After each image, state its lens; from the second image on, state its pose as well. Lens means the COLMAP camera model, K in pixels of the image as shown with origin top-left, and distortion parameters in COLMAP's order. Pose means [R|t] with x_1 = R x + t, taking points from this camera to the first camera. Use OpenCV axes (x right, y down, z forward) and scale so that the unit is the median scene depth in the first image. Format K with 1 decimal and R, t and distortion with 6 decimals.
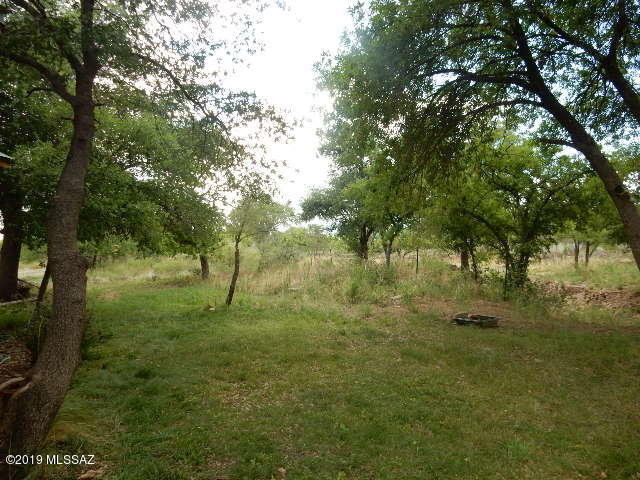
lens RADIAL K [[466.2, 0, 318.3], [0, 466.2, 236.4], [0, 0, 1]] dist [-0.012263, 0.003710]
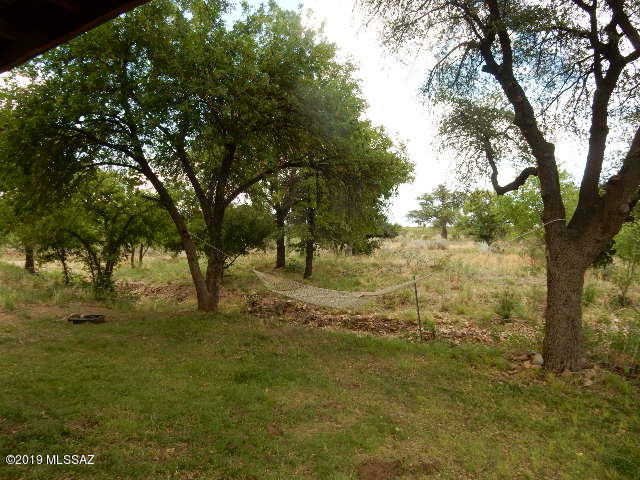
lens RADIAL K [[466.2, 0, 322.5], [0, 466.2, 242.3], [0, 0, 1]] dist [-0.012263, 0.003710]
pose [[0.608097, 0.012399, 0.793766, -0.289222], [-0.034205, 0.999359, 0.010594, -0.070502], [-0.793126, -0.033593, 0.608131, -0.314784]]
